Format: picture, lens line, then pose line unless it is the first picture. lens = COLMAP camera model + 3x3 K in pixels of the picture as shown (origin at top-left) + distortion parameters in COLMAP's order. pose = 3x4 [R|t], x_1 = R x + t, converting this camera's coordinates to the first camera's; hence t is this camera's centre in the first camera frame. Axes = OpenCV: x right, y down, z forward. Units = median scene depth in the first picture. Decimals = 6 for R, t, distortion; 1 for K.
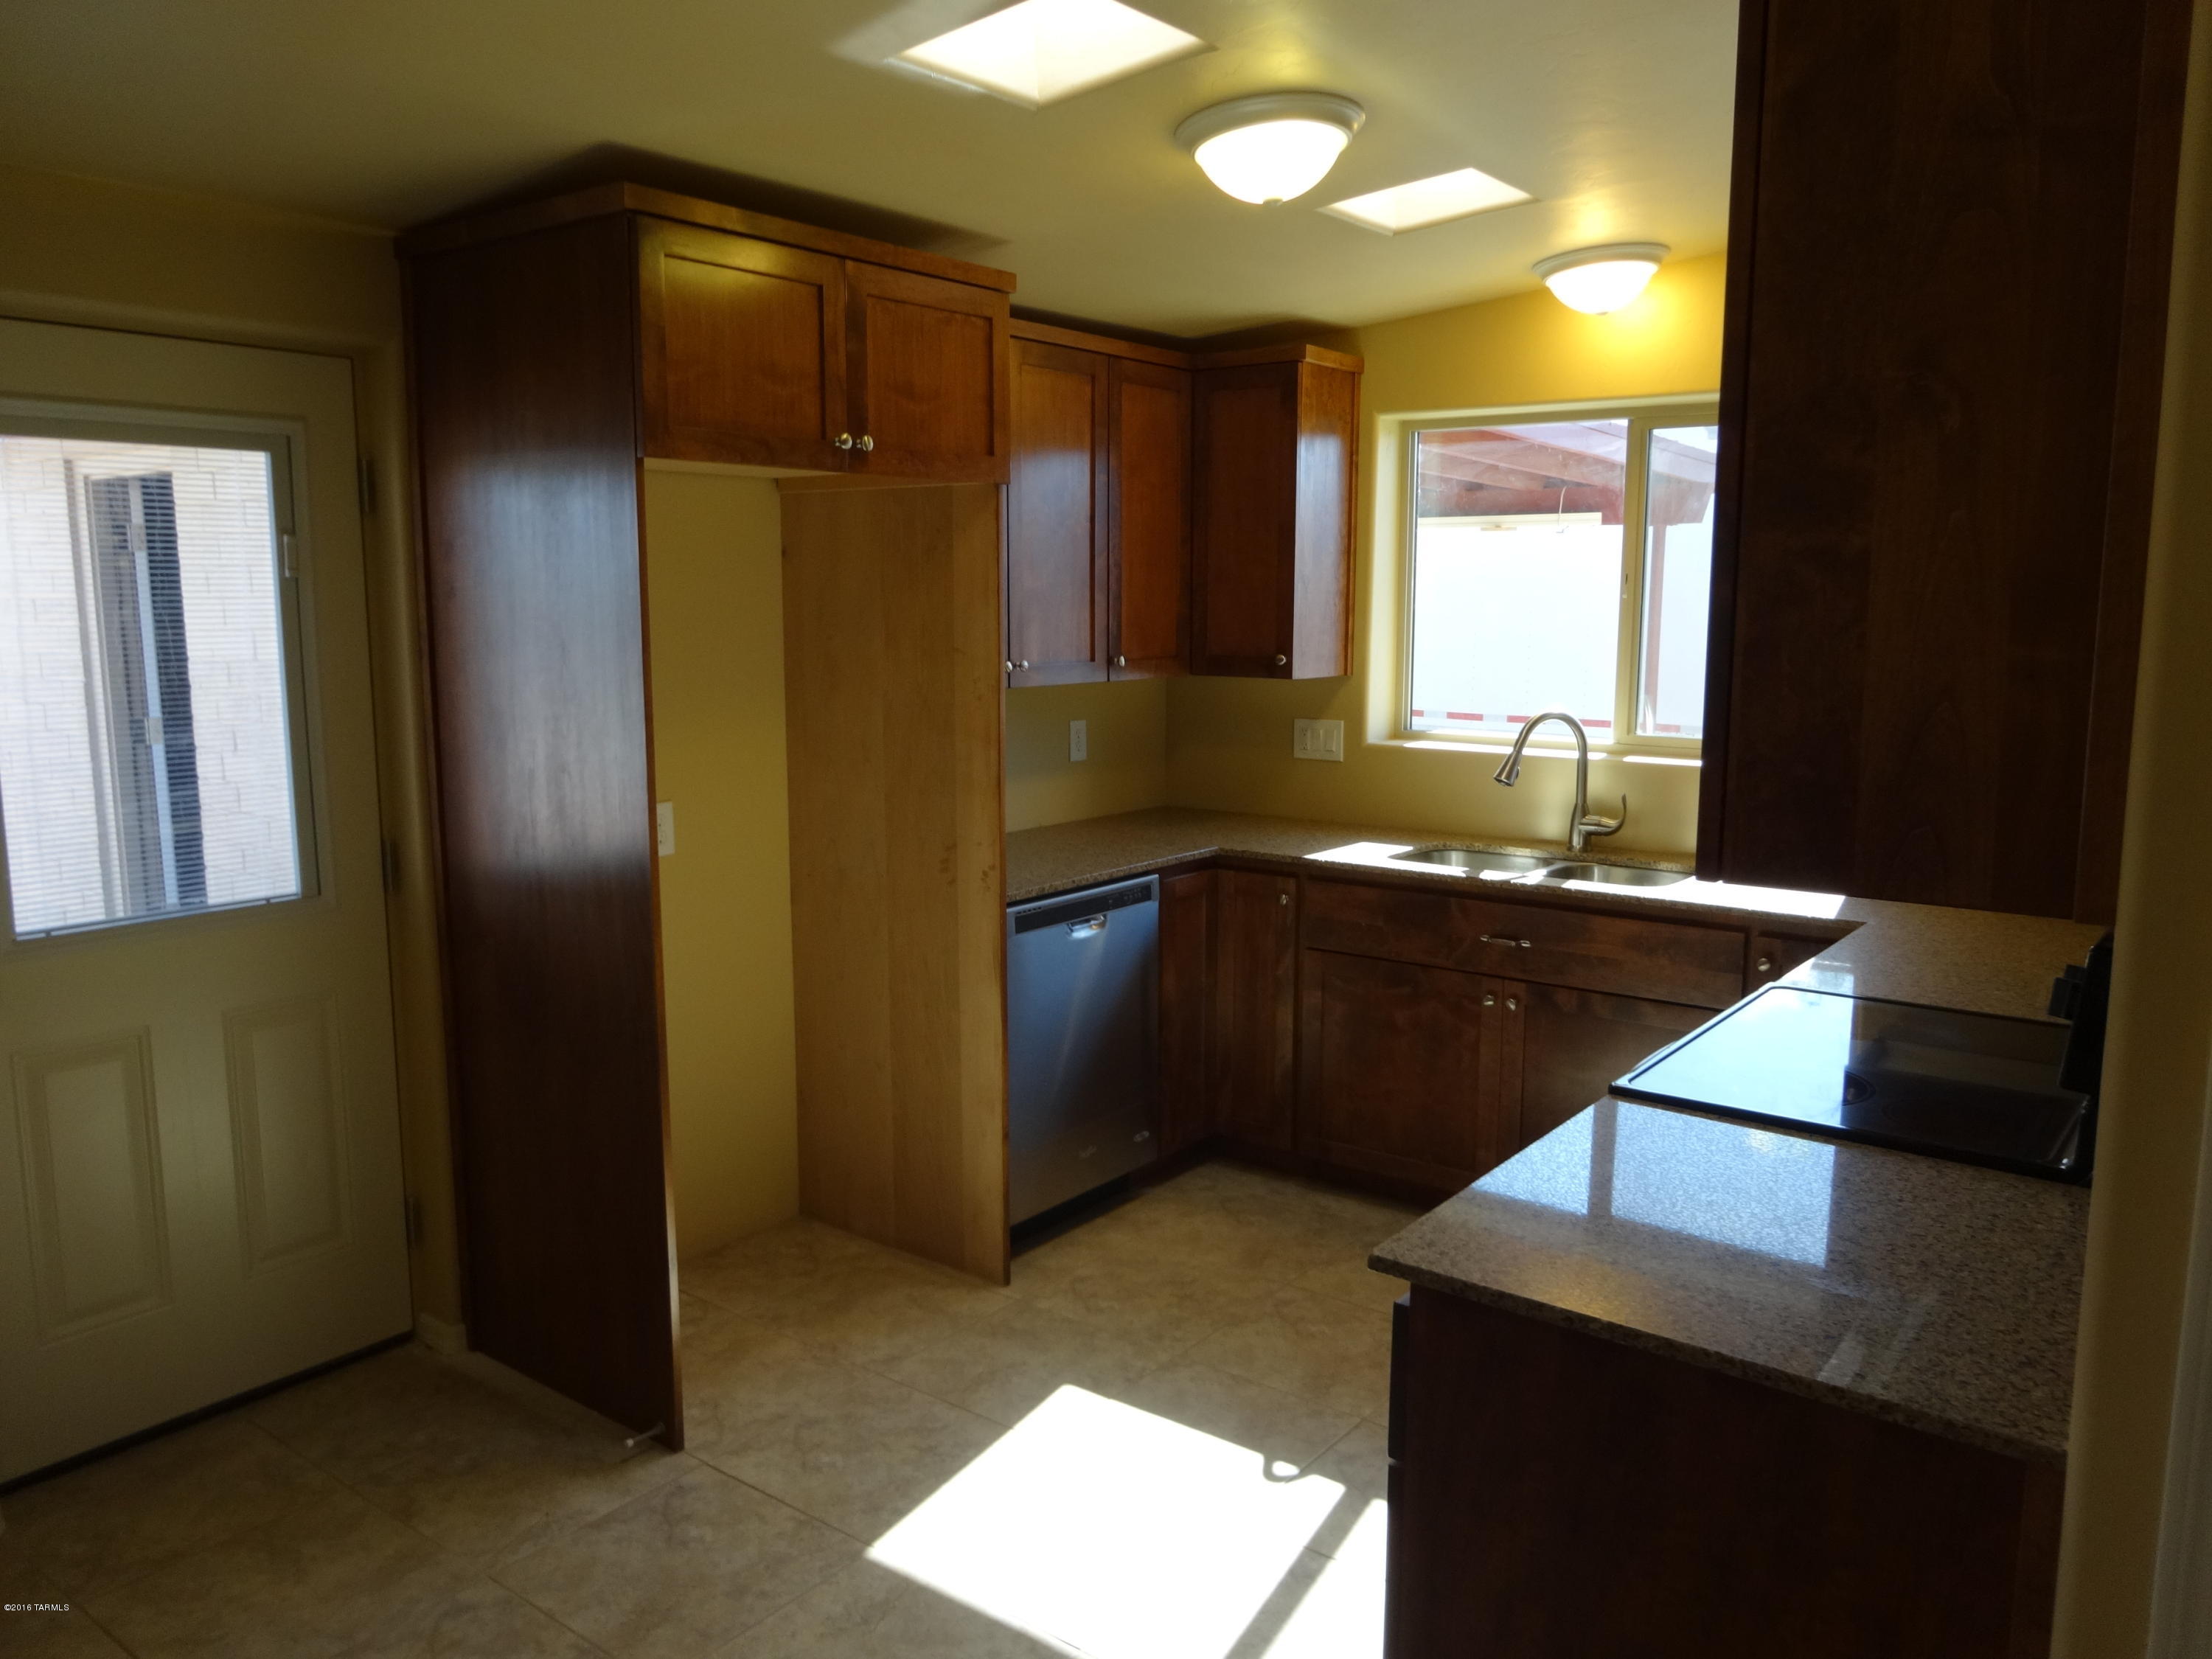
lens RADIAL K [[1628.5, 0, 1094.7], [0, 1628.5, 826.2], [0, 0, 1]] dist [-0.003967, -0.000625]
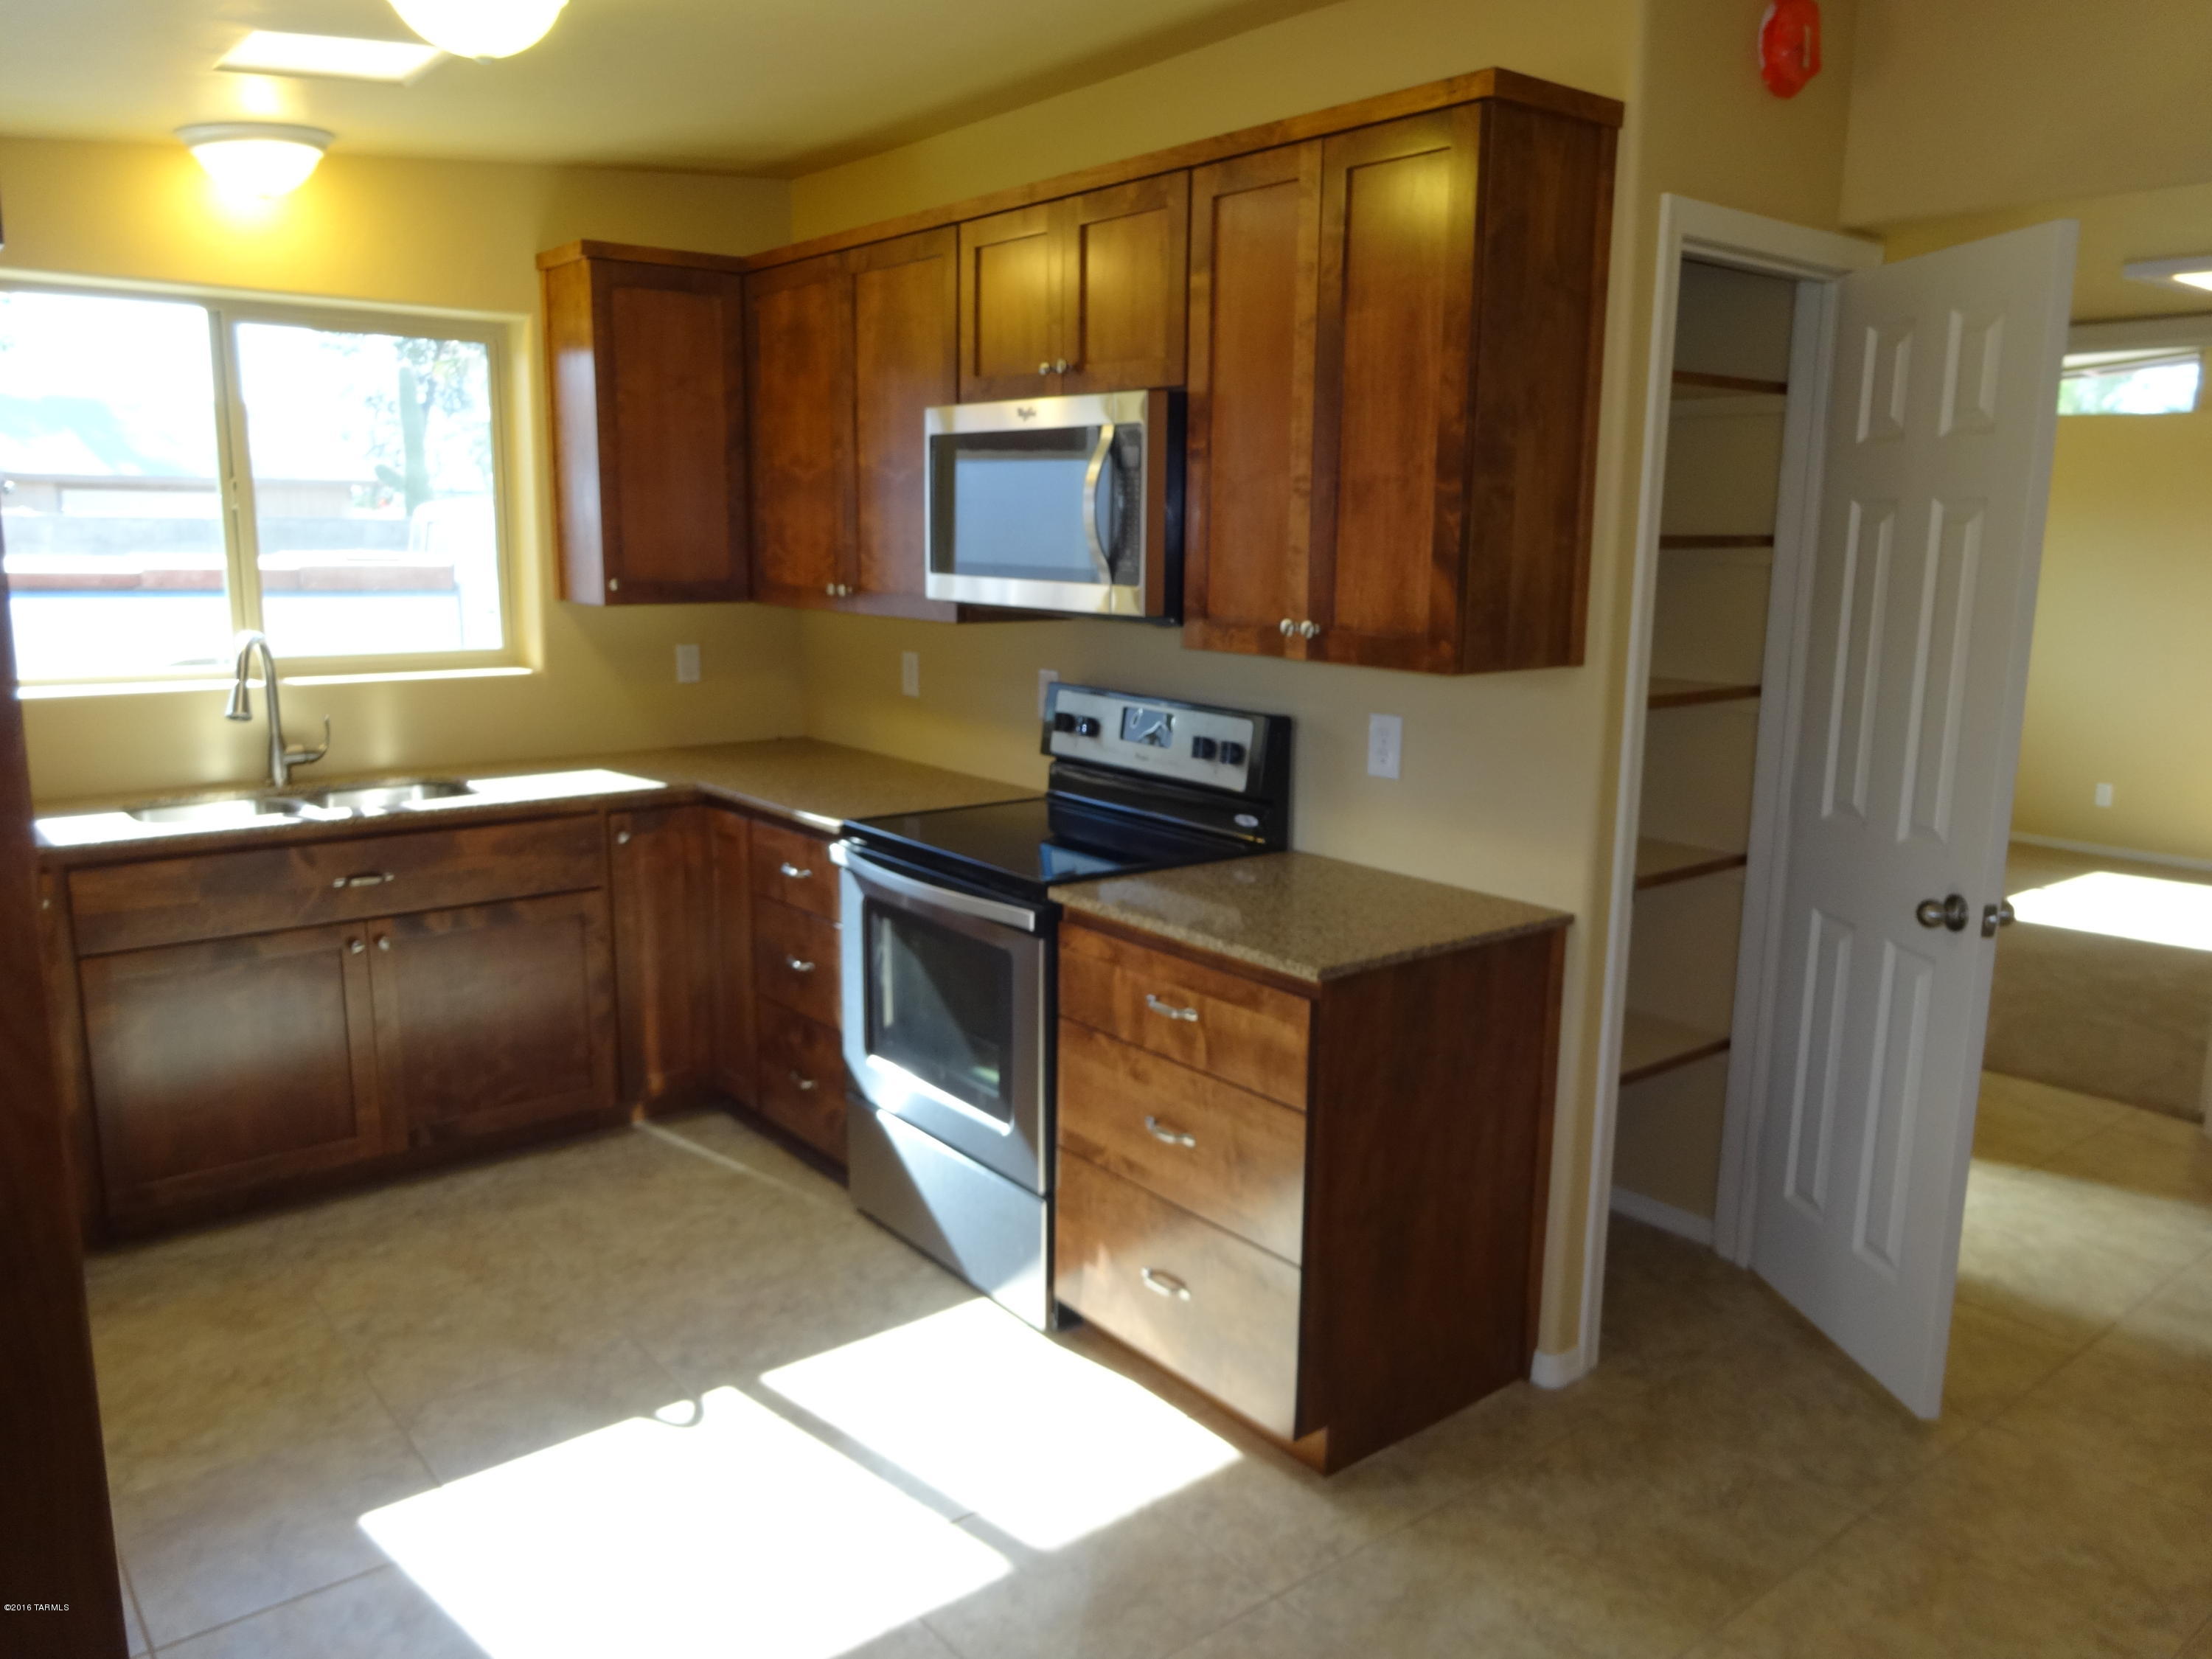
lens RADIAL K [[1628.5, 0, 1094.1], [0, 1628.5, 830.7], [0, 0, 1]] dist [-0.003967, -0.000625]
pose [[0.225917, -0.177166, 0.957901, -0.578641], [0.128941, 0.980109, 0.150864, -0.046985], [-0.965575, 0.089430, 0.244267, 0.388512]]
